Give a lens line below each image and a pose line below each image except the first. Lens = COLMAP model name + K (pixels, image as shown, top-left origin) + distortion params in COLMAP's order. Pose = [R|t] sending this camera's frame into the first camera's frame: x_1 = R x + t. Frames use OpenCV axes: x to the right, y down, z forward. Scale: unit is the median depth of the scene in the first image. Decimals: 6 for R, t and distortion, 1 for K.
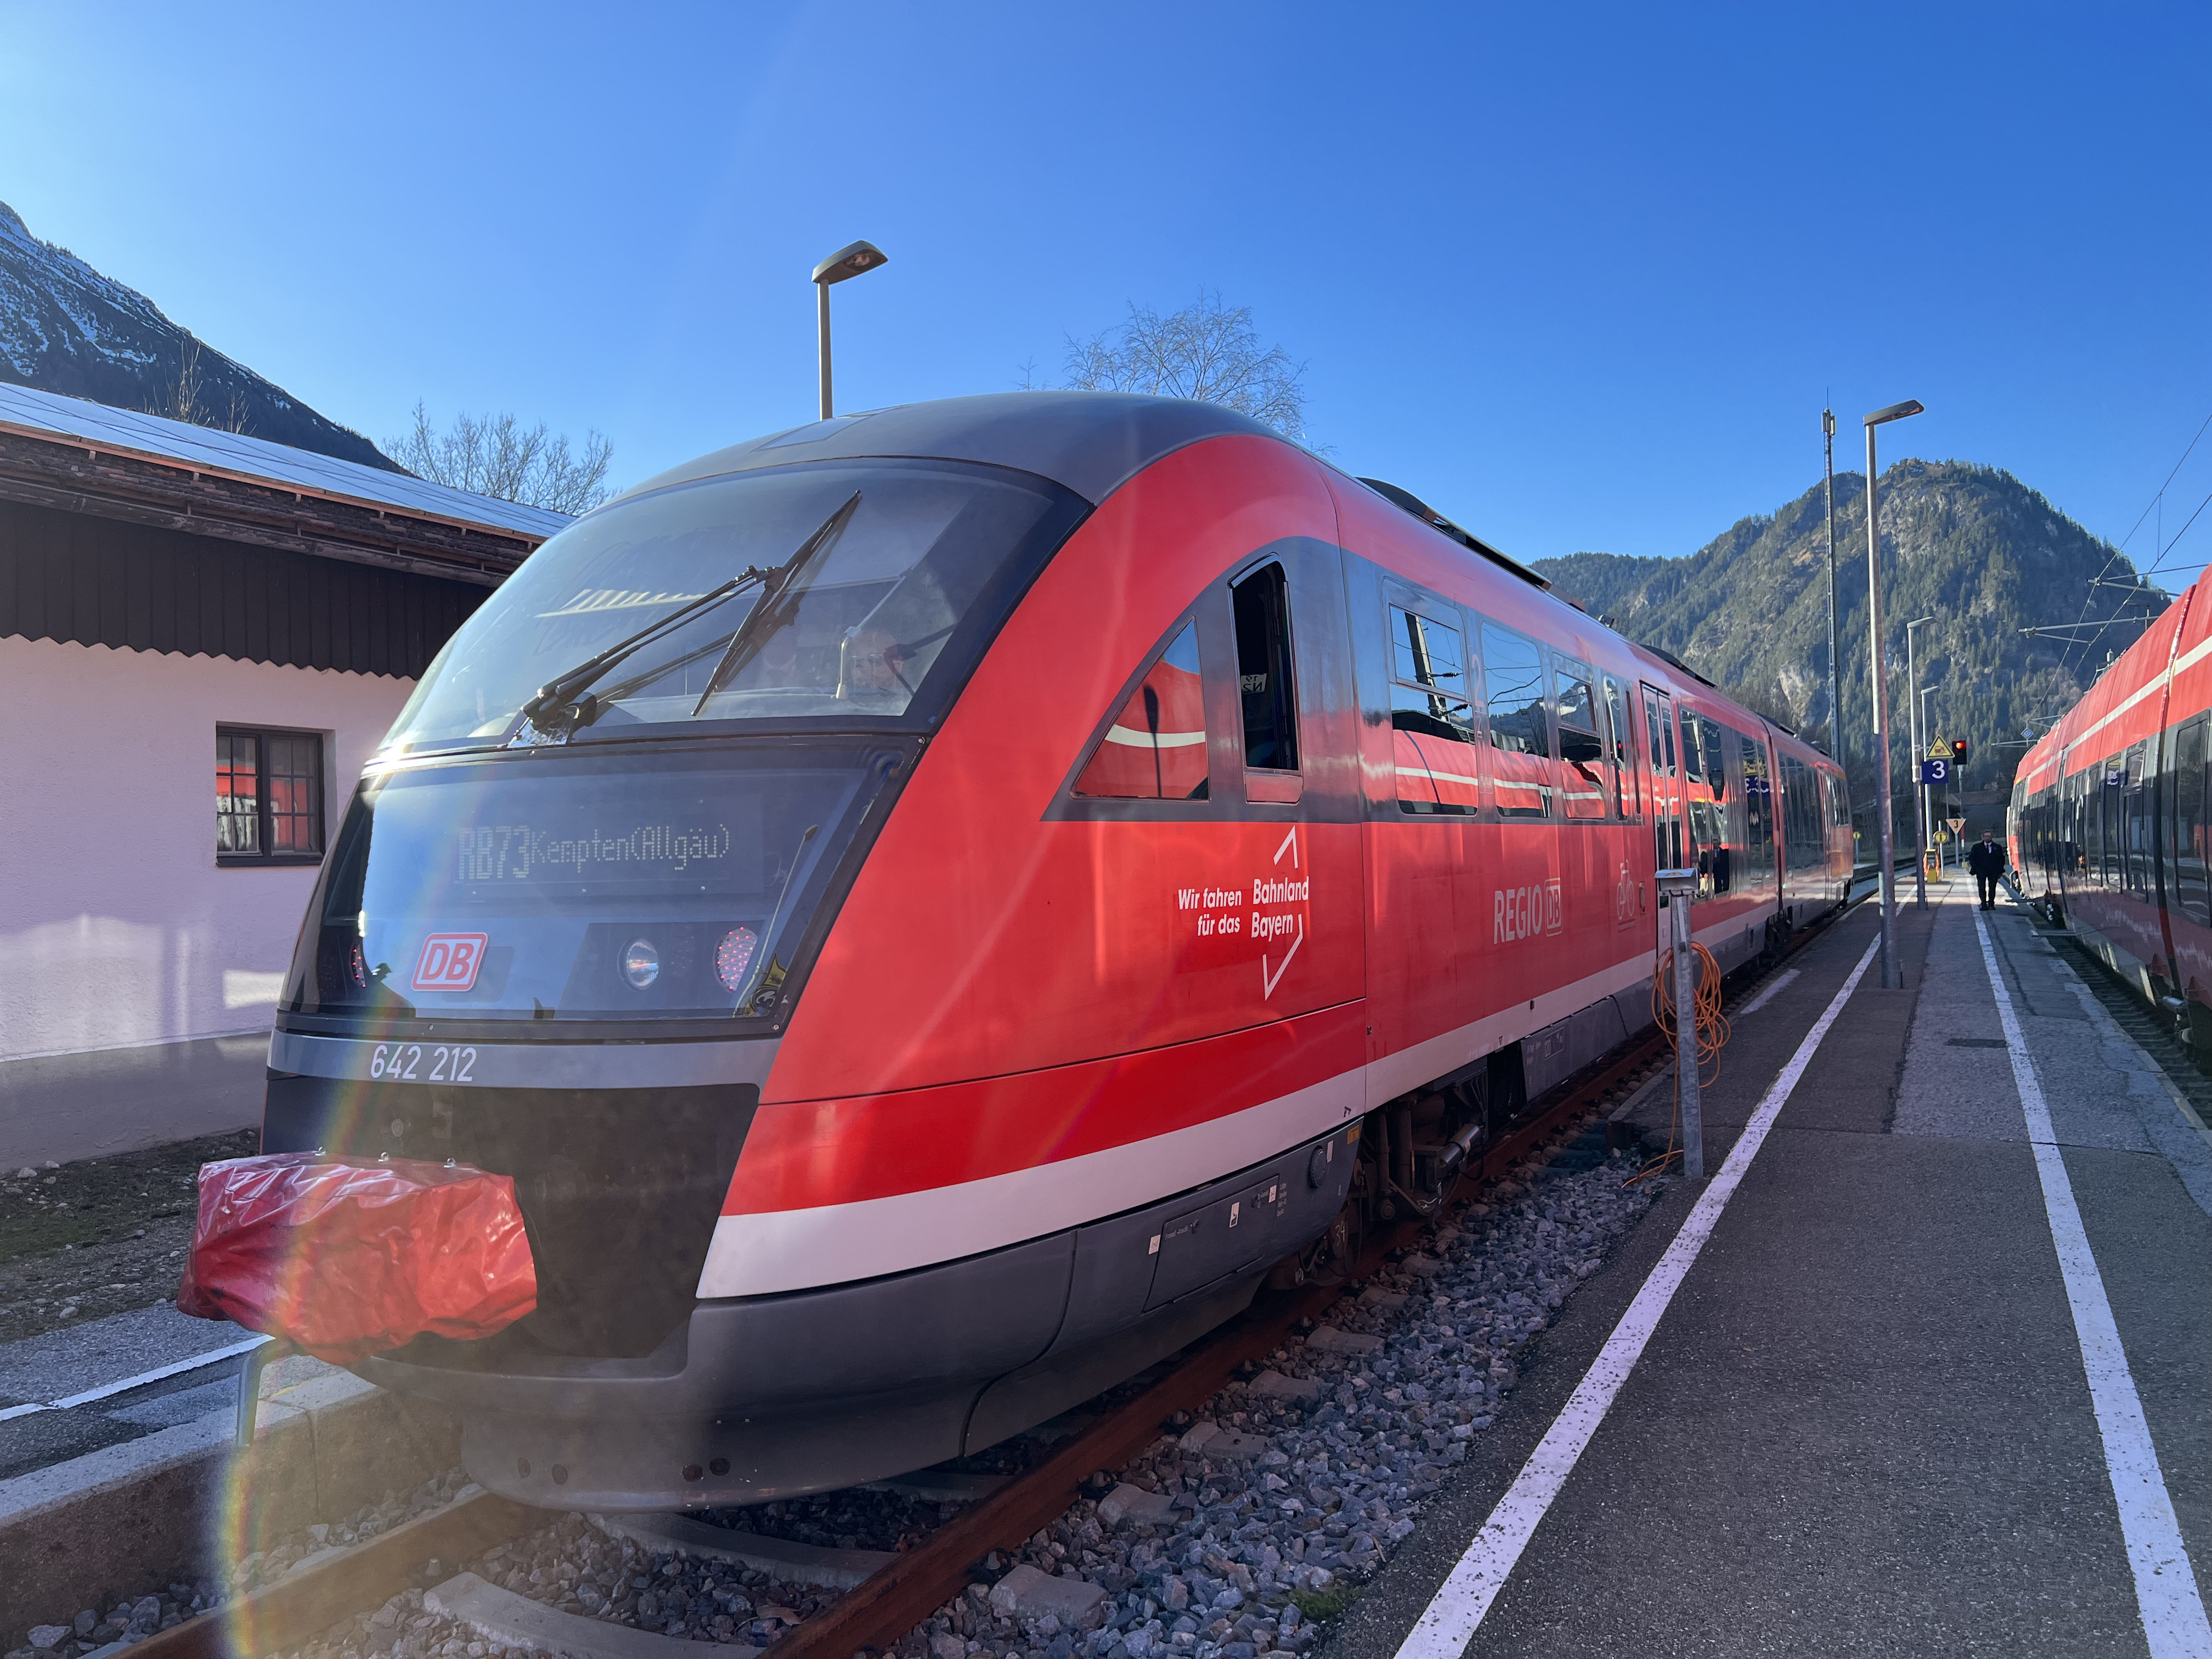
lens RADIAL K [[1603.7, 0, 1113.6], [0, 1603.7, 811.6], [0, 0, 1]] dist [0.048616, -0.055629]
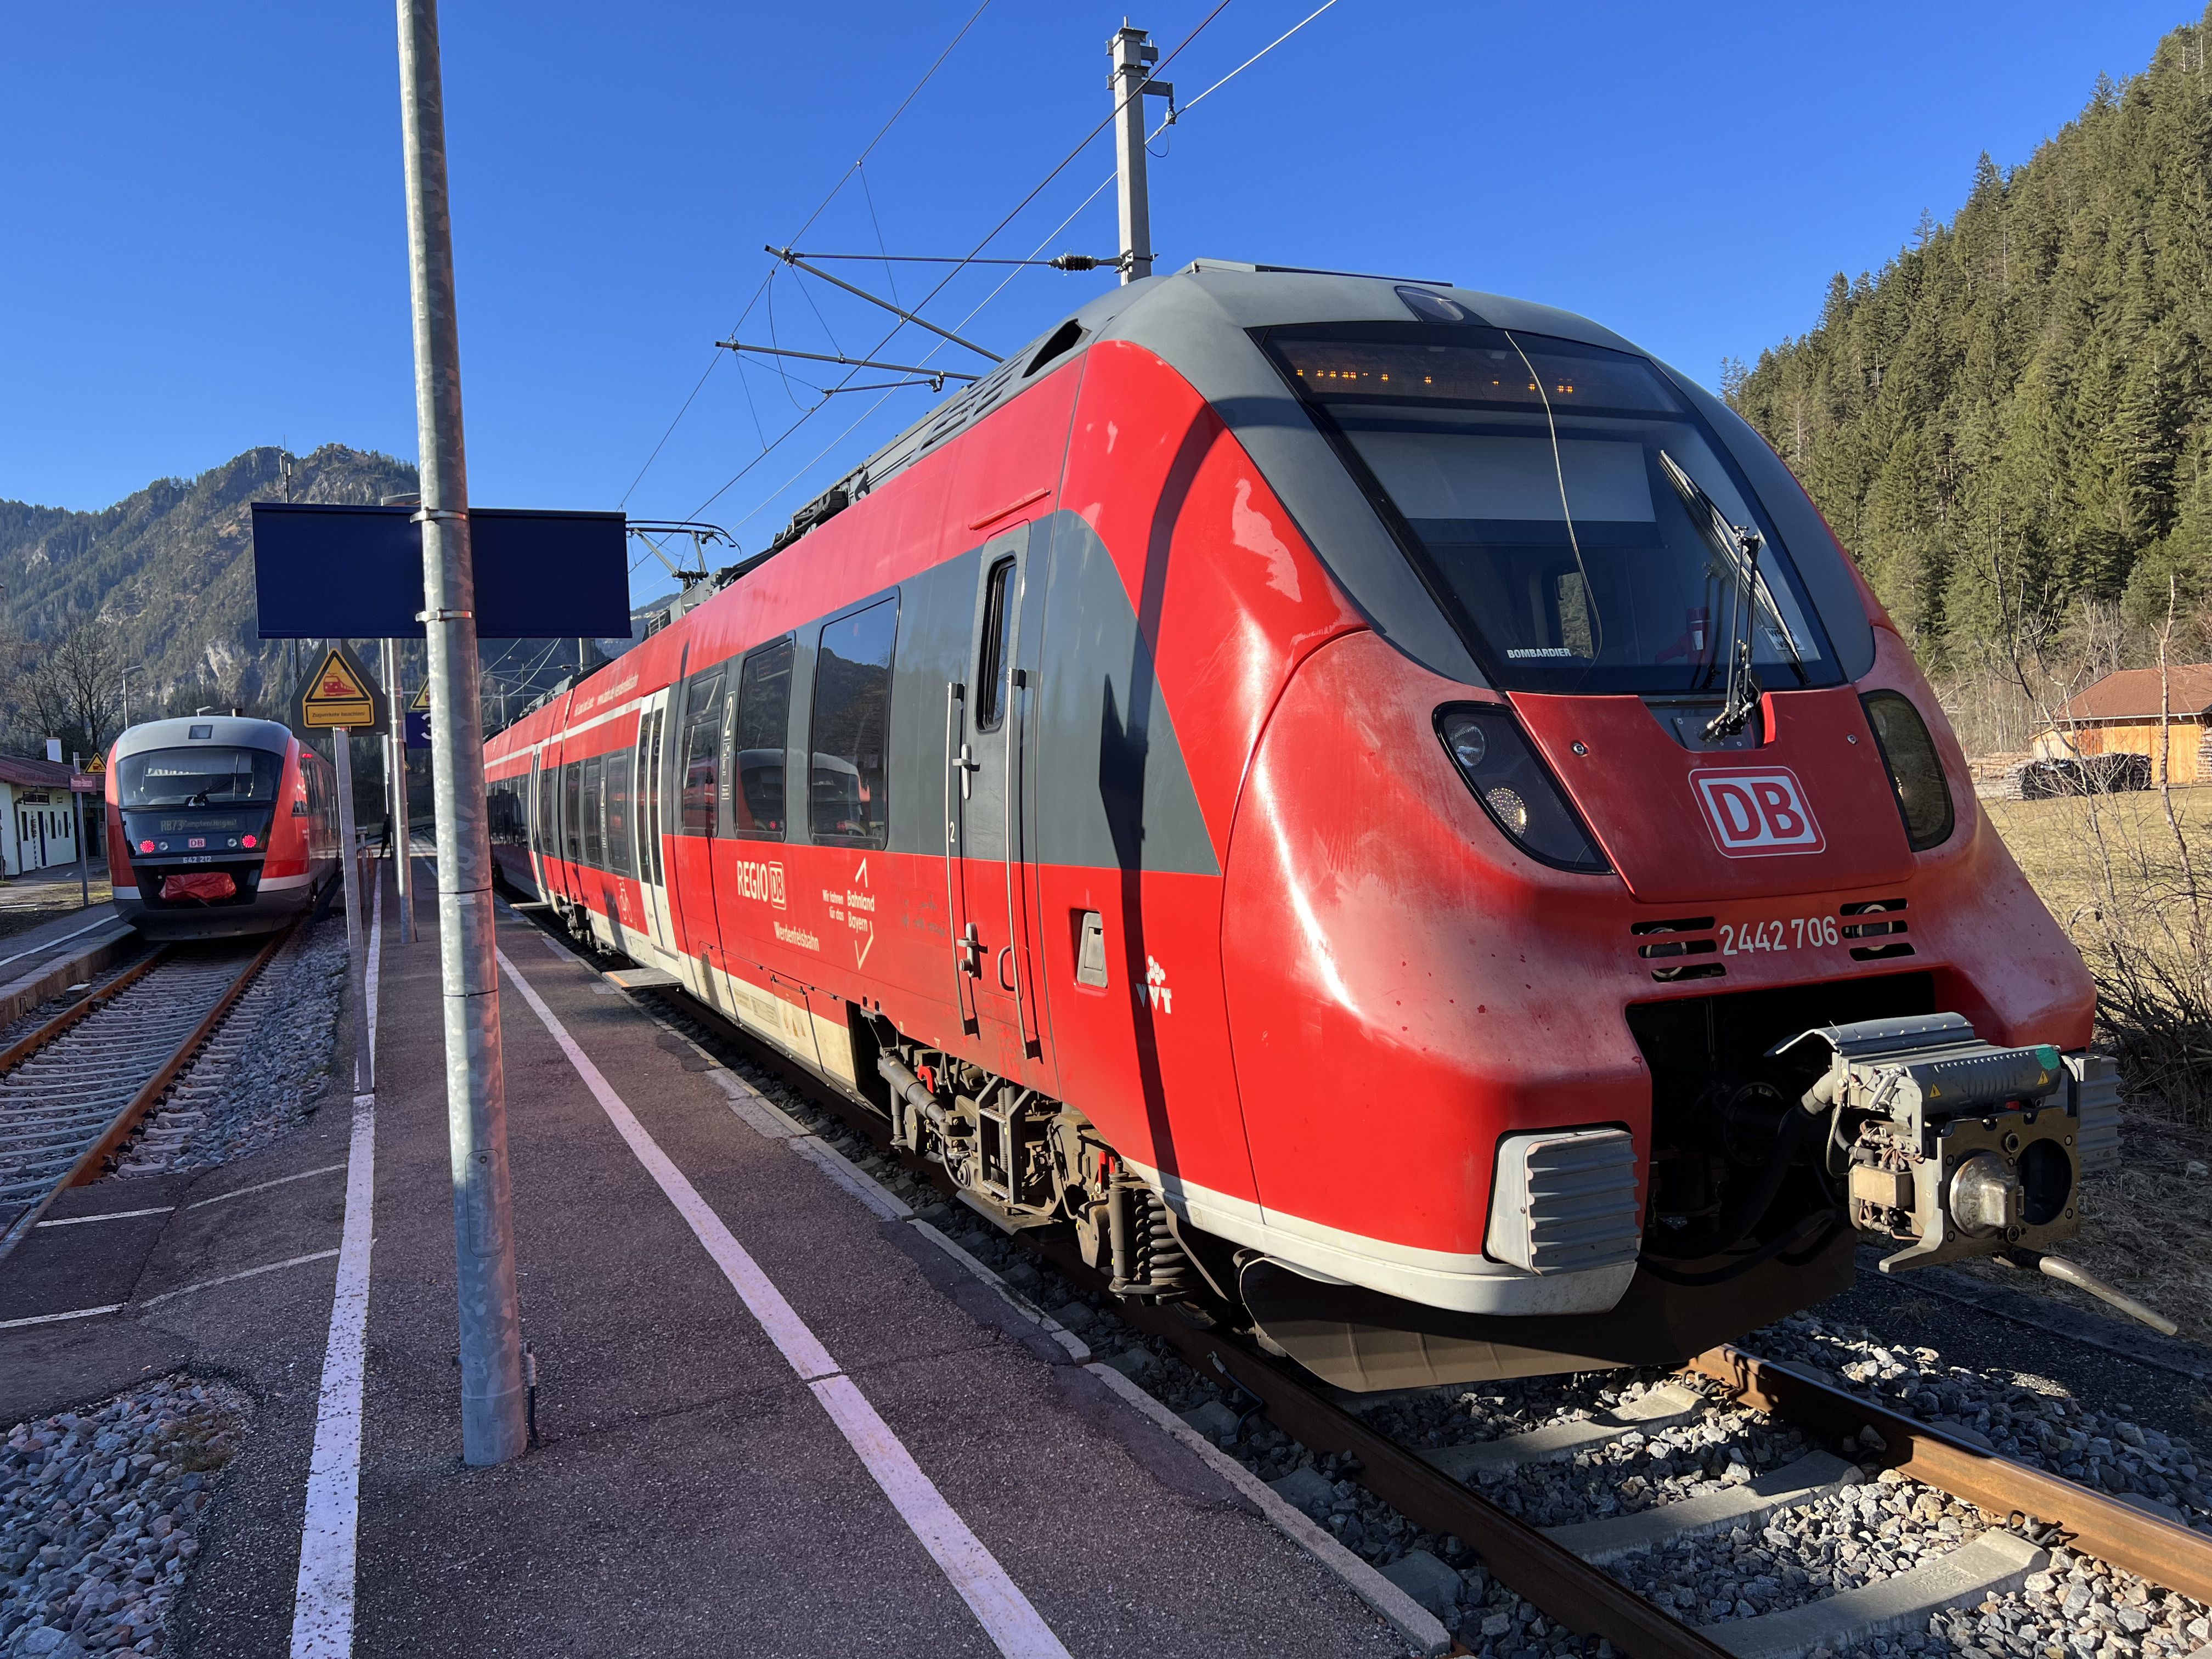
lens RADIAL K [[1603.7, 0, 1112.8], [0, 1603.7, 823.9], [0, 0, 1]] dist [0.048616, -0.055629]
pose [[0.619717, -0.020911, 0.784547, -0.392676], [0.005116, 0.999731, 0.022605, -0.012372], [-0.784809, -0.009995, 0.619657, -0.698315]]
